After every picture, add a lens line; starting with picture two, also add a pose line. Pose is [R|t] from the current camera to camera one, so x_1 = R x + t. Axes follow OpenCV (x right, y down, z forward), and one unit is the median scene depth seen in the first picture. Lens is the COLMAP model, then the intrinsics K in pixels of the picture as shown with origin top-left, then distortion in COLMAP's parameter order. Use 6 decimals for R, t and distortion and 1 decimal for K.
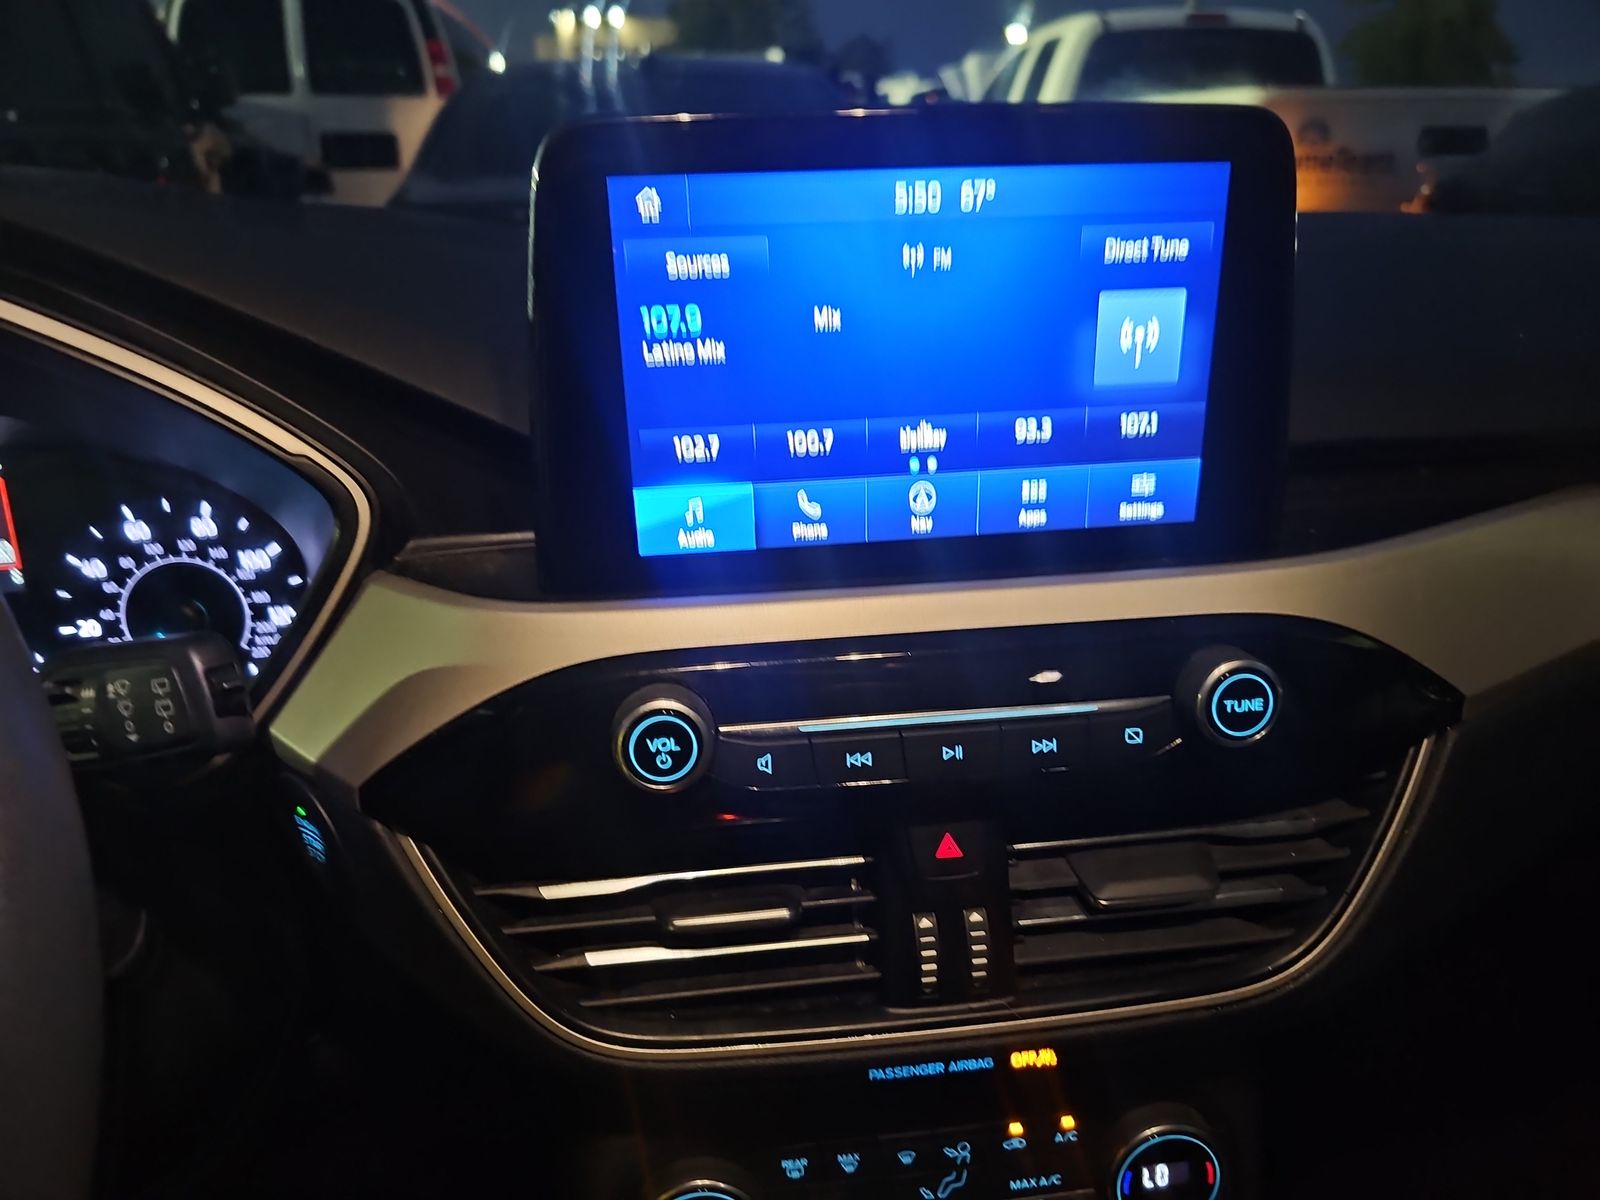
lens RADIAL K [[1058.6, 0, 800.0], [0, 1058.6, 600.0], [0, 0, 1]] dist [0.039603, -0.071569]
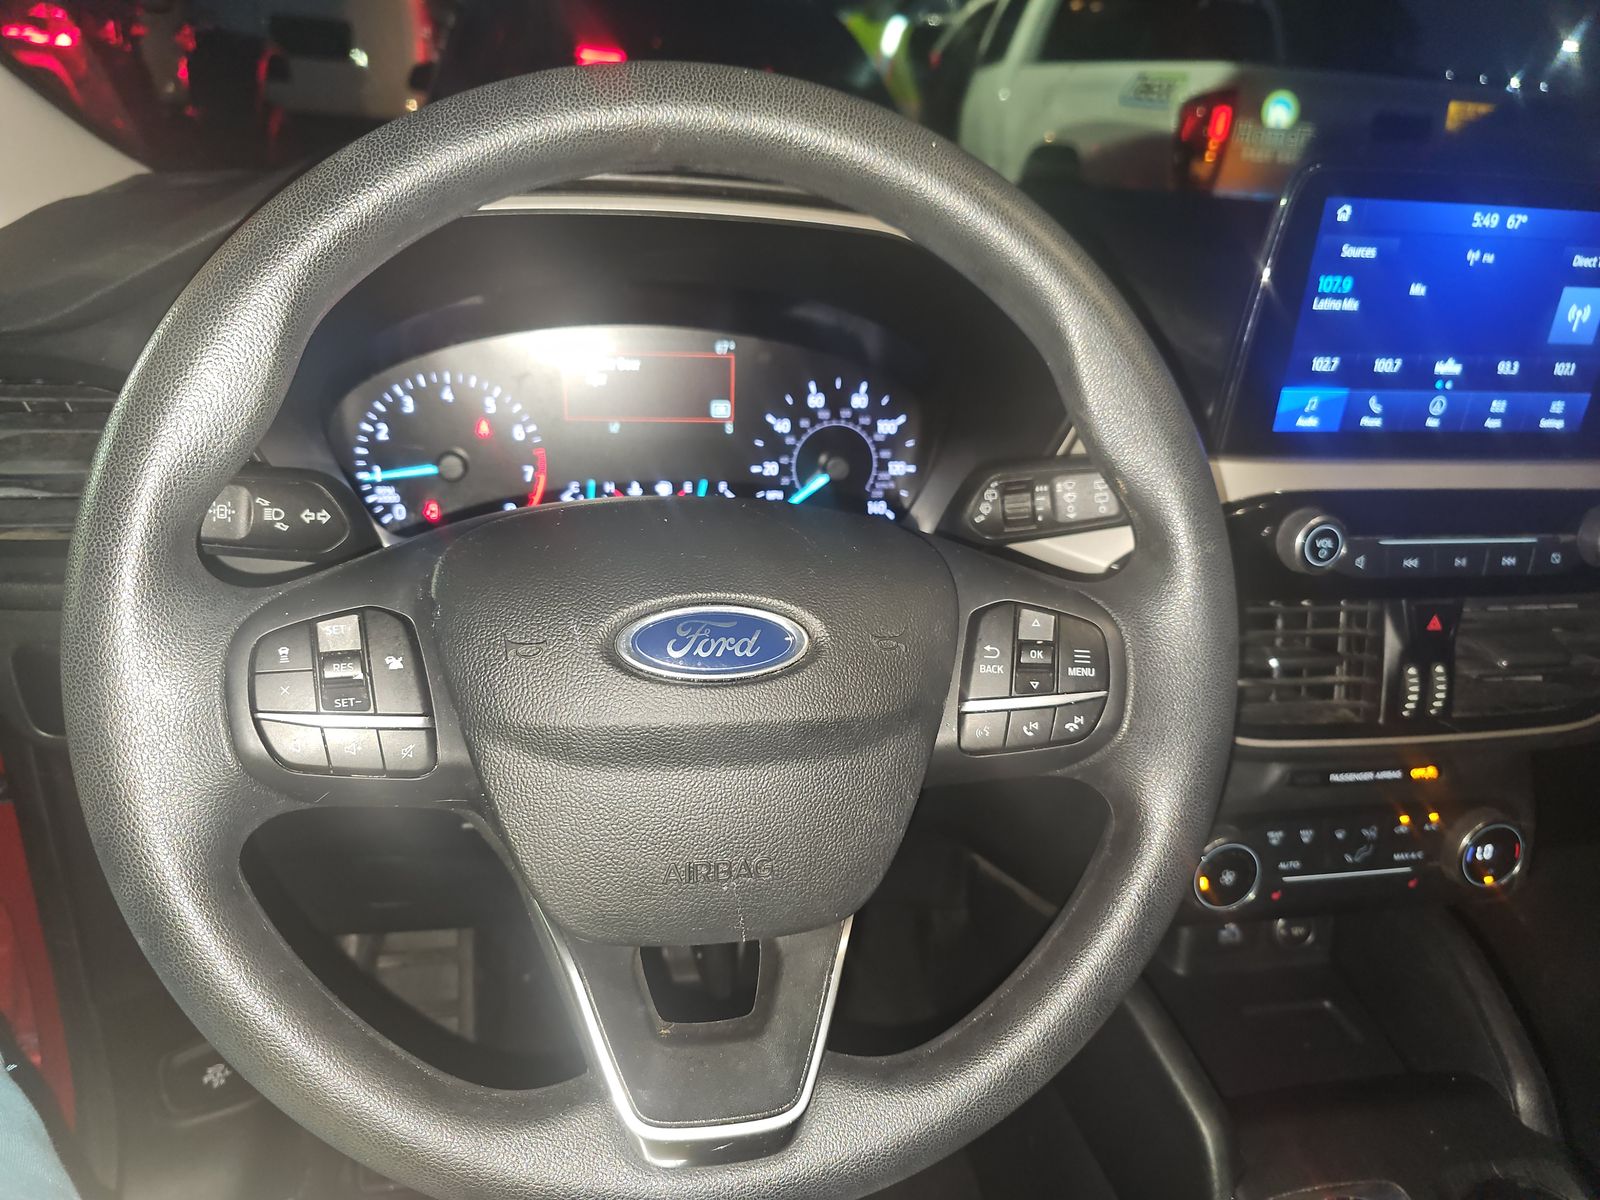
lens RADIAL K [[1058.6, 0, 800.0], [0, 1058.6, 600.0], [0, 0, 1]] dist [0.039603, -0.071569]
pose [[0.994866, 0.045197, 0.090544, -0.833884], [-0.050568, 0.997040, 0.057919, 0.129693], [-0.087658, -0.062201, 0.994207, -0.453830]]
